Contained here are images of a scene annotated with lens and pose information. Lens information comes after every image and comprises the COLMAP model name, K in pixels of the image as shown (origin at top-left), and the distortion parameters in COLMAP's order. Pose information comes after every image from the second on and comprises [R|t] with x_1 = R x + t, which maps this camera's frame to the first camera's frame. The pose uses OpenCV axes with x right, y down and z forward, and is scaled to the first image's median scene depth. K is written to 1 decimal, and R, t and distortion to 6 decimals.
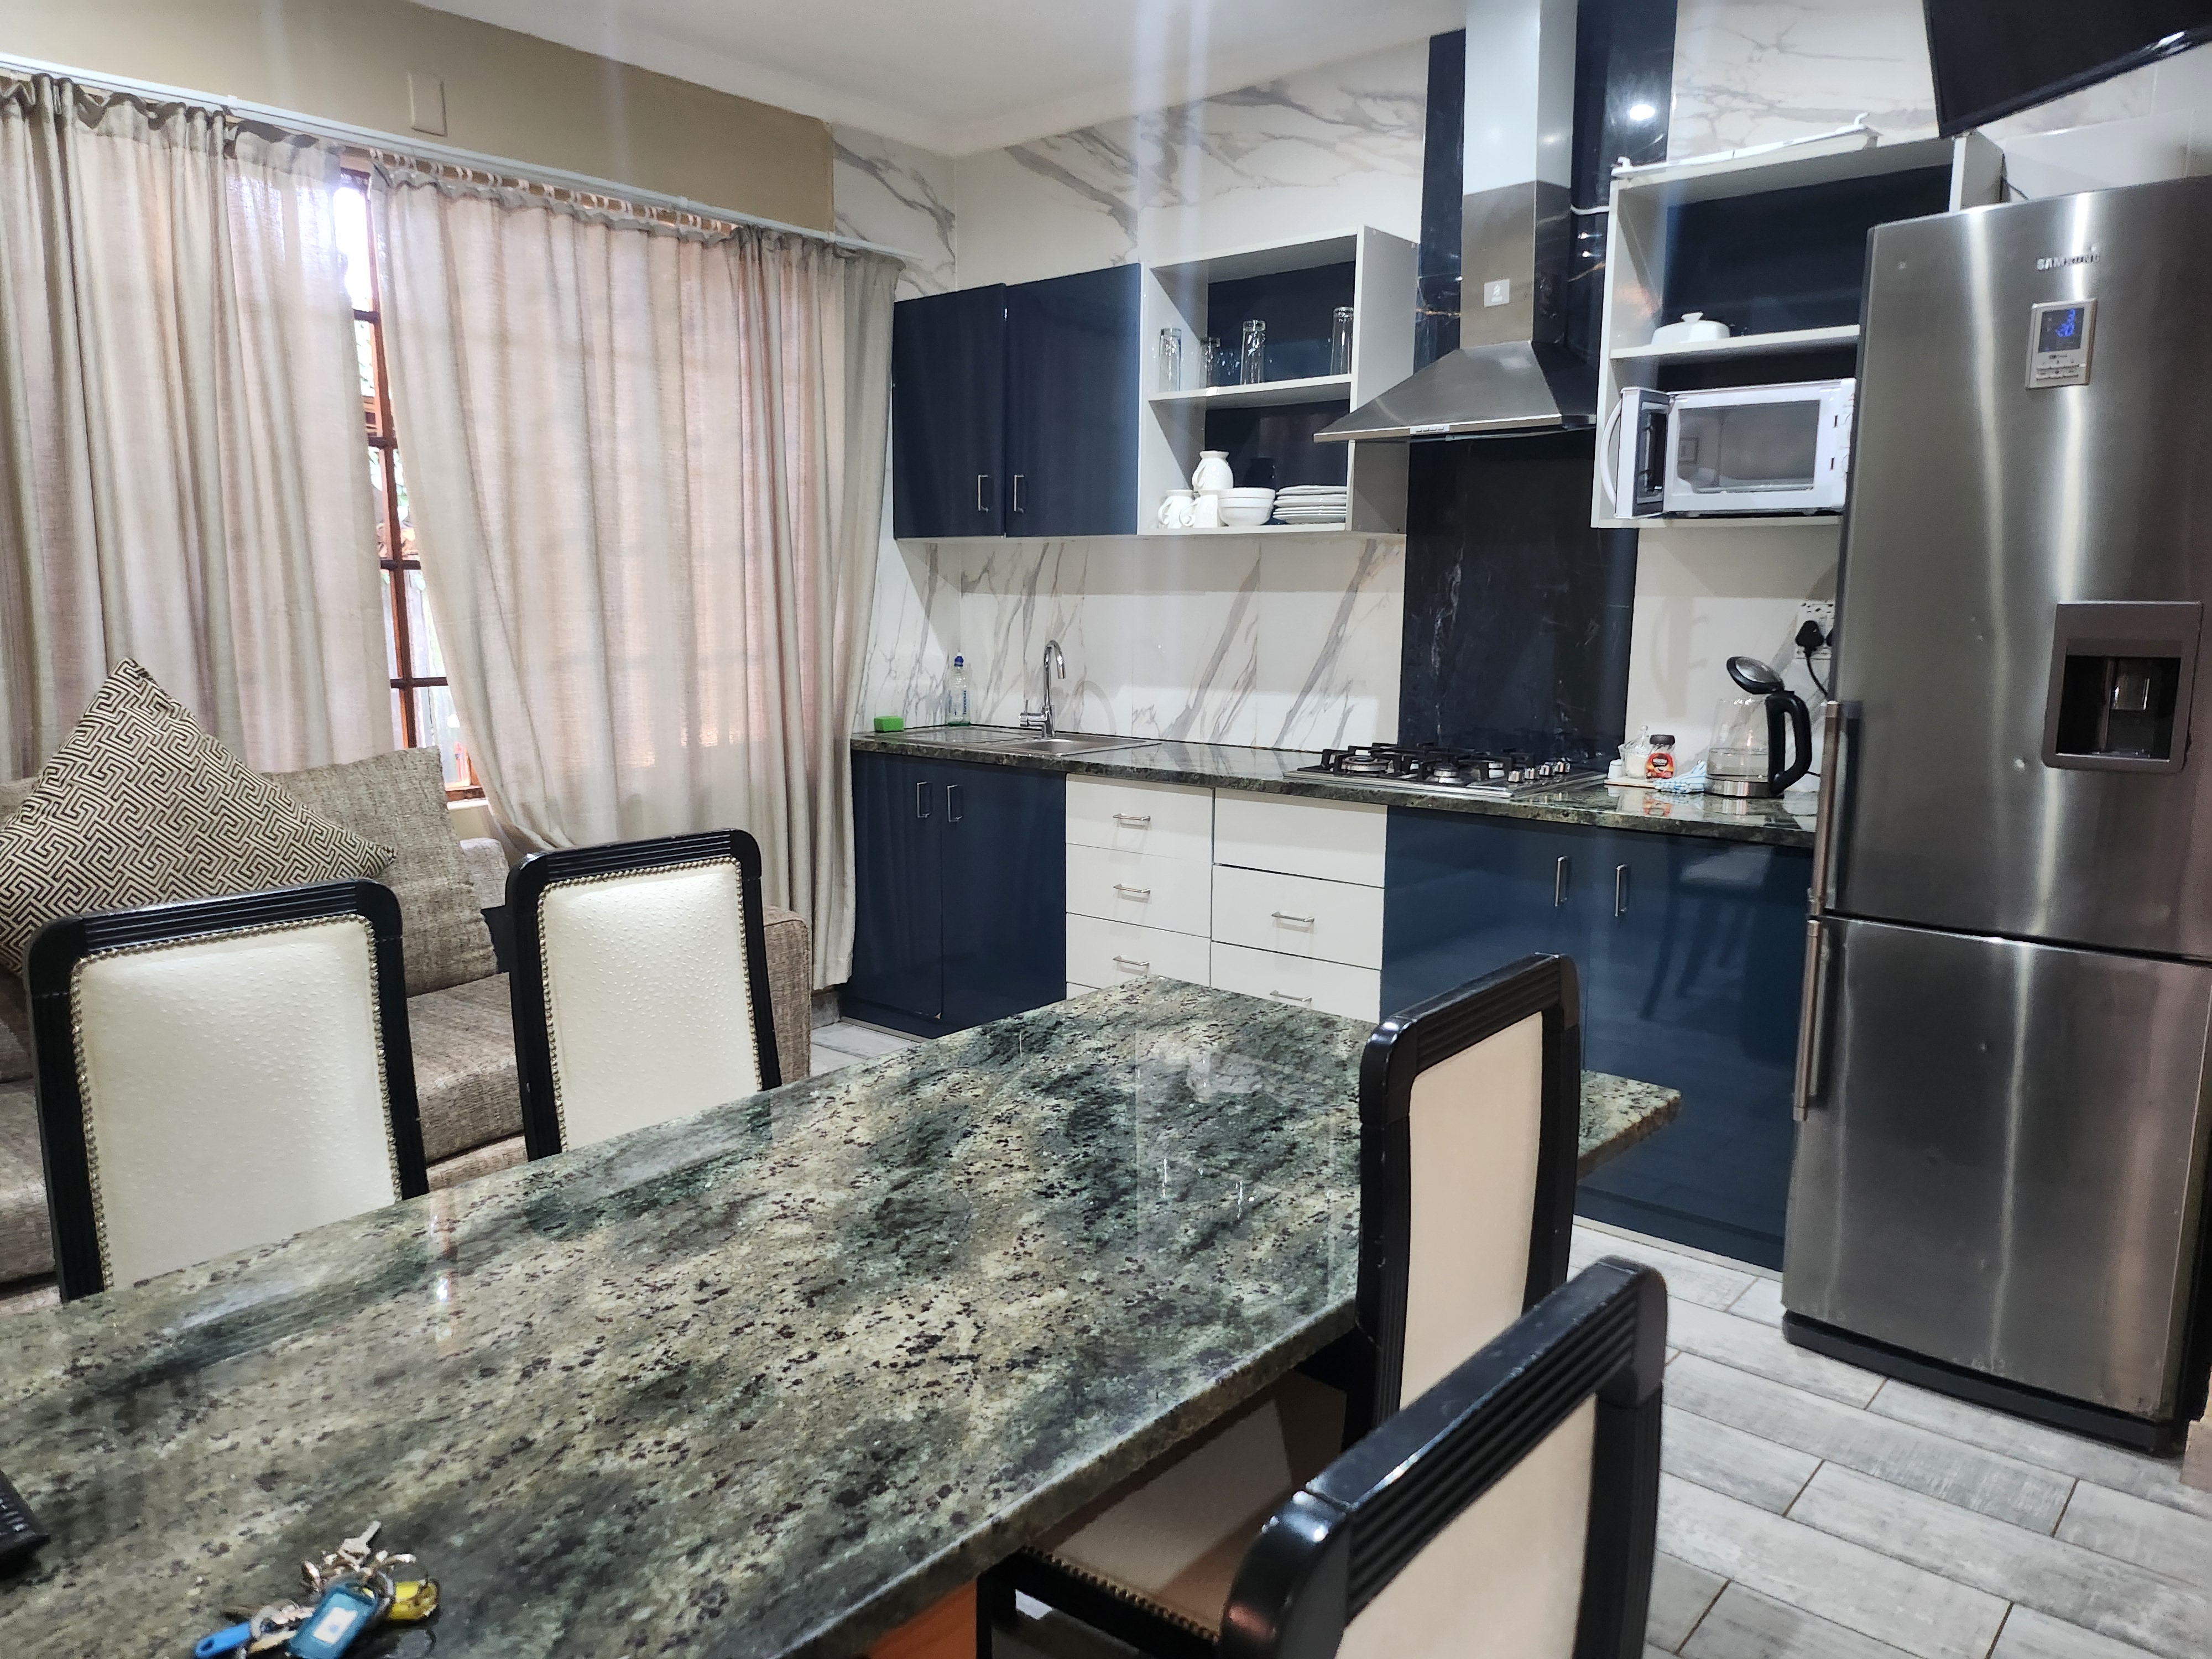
lens RADIAL K [[1565.8, 0, 1076.3], [0, 1565.8, 858.4], [0, 0, 1]] dist [0.071336, -0.072225]
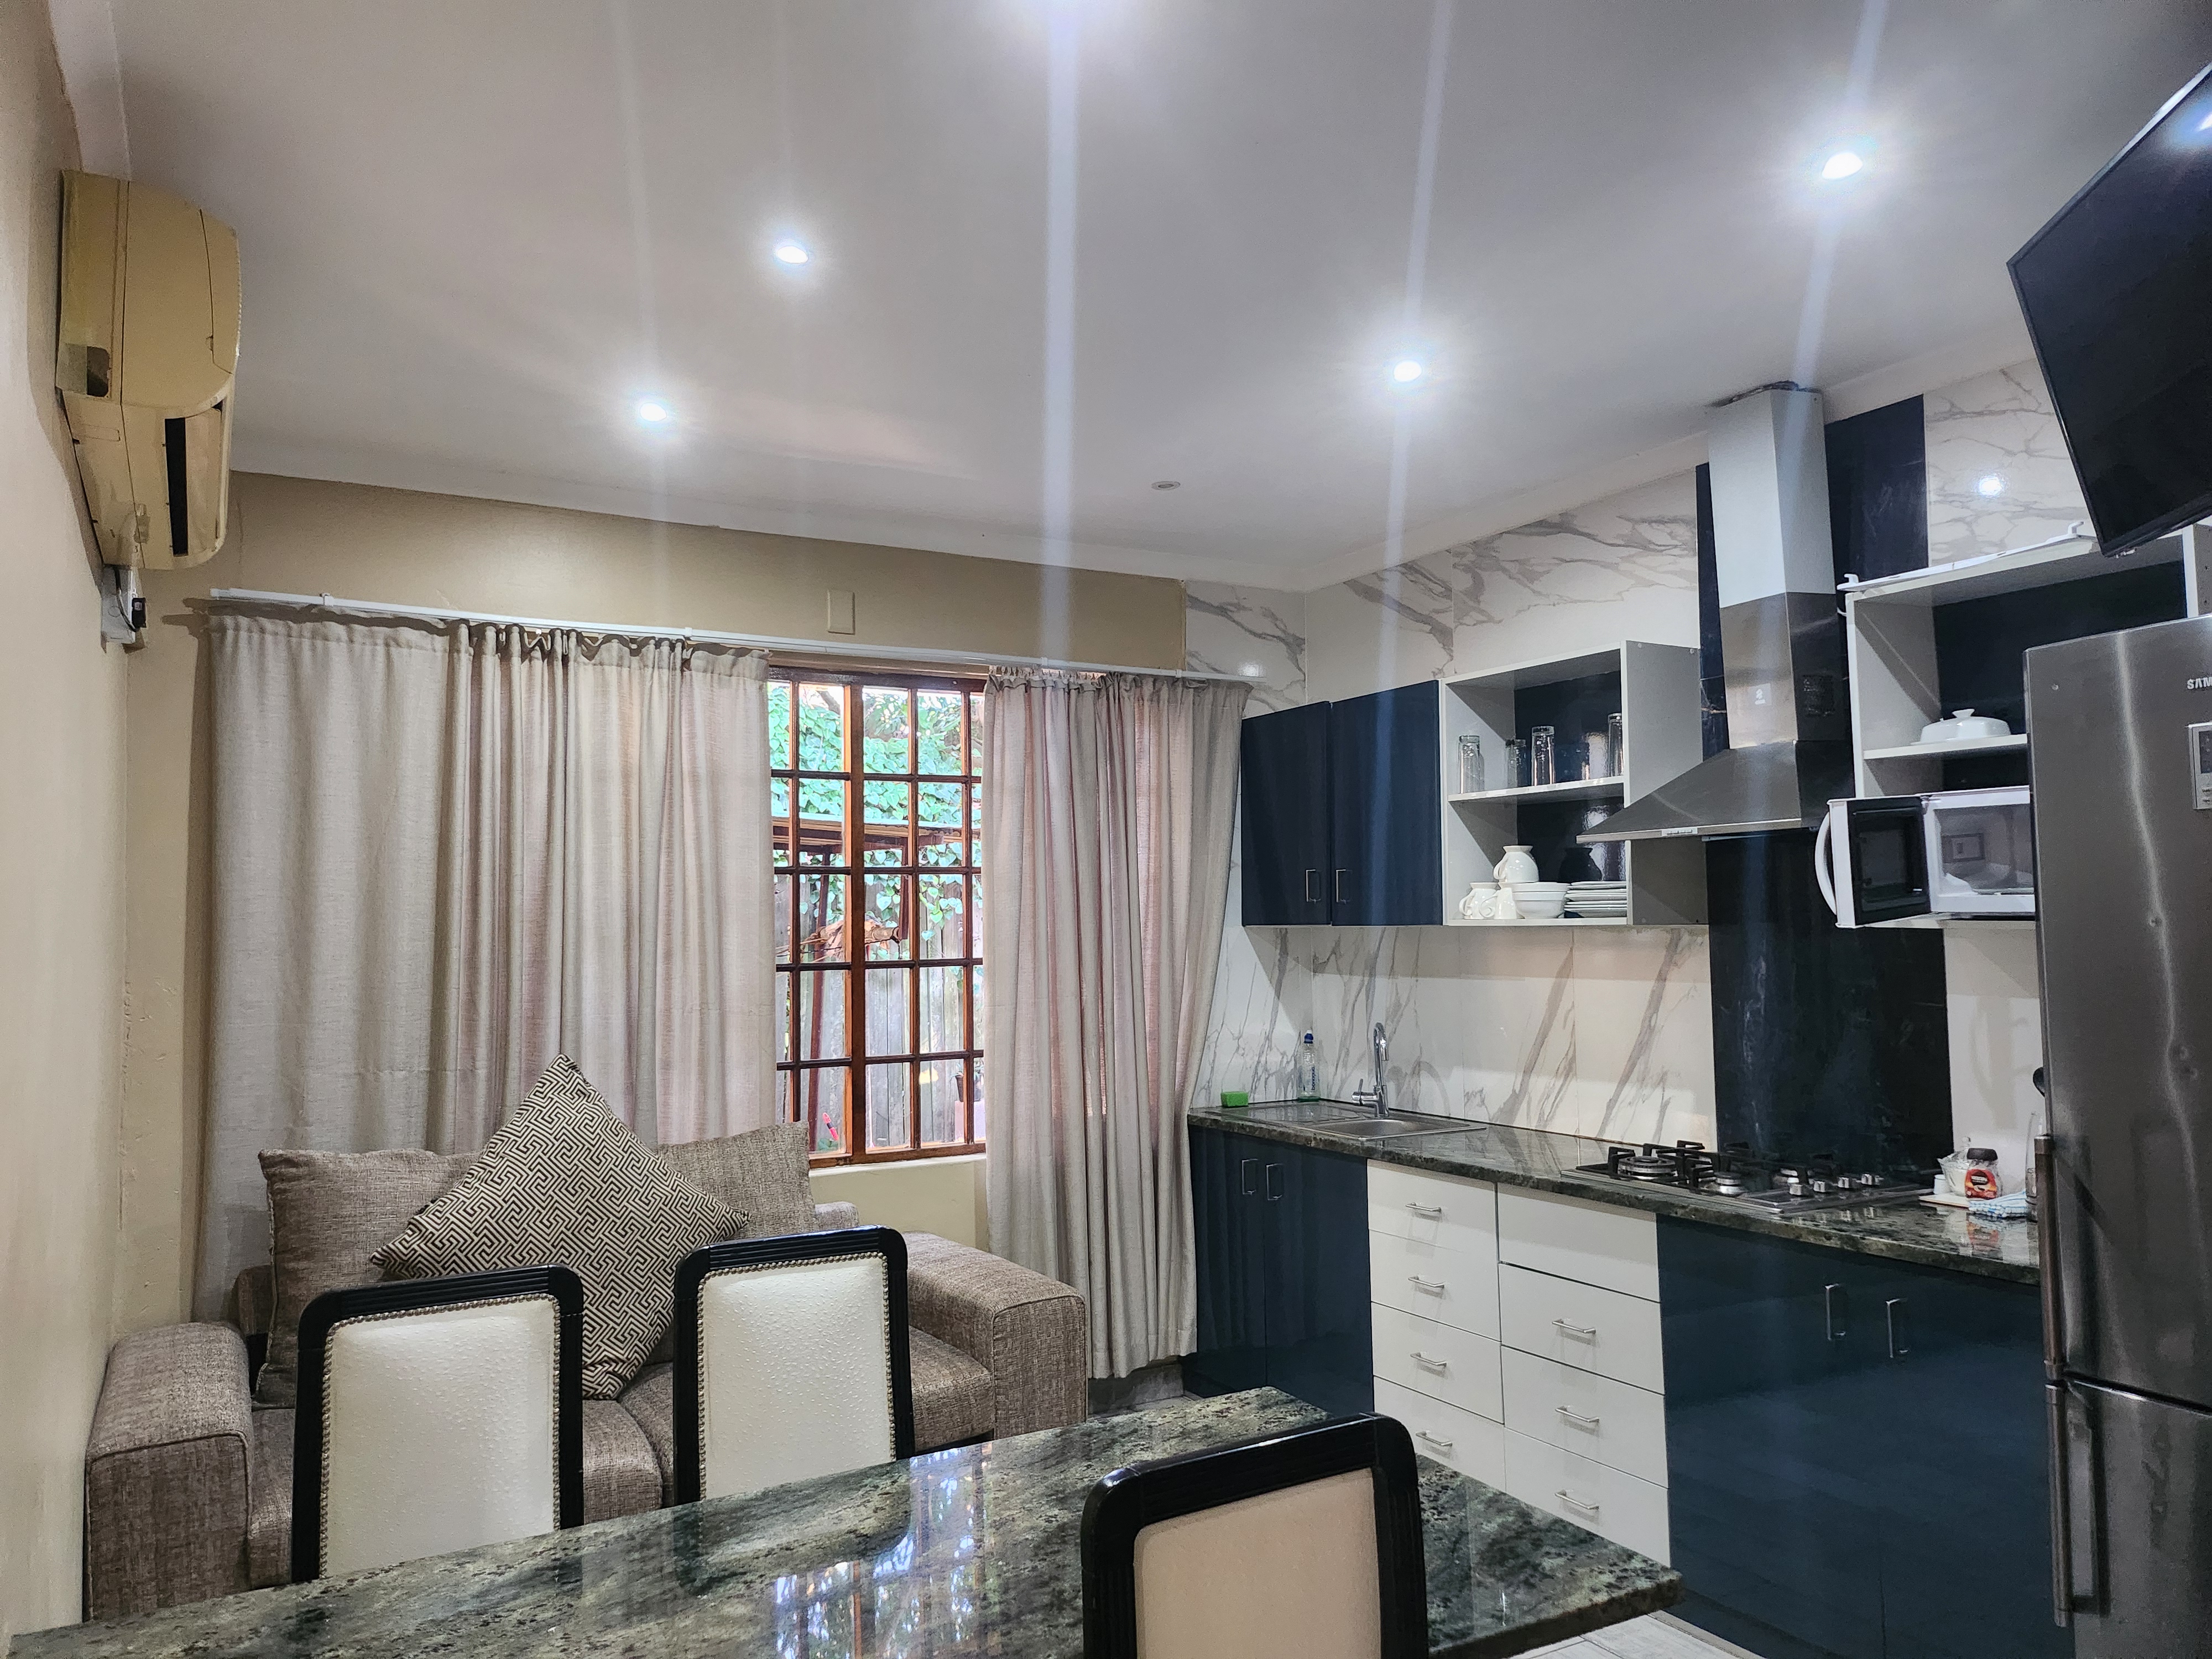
lens RADIAL K [[1565.8, 0, 1086.9], [0, 1565.8, 844.1], [0, 0, 1]] dist [0.071336, -0.072225]
pose [[0.940492, -0.033375, -0.338173, 0.212340], [-0.041972, 0.976136, -0.213065, -0.034619], [0.337214, 0.214579, 0.916647, -0.051527]]
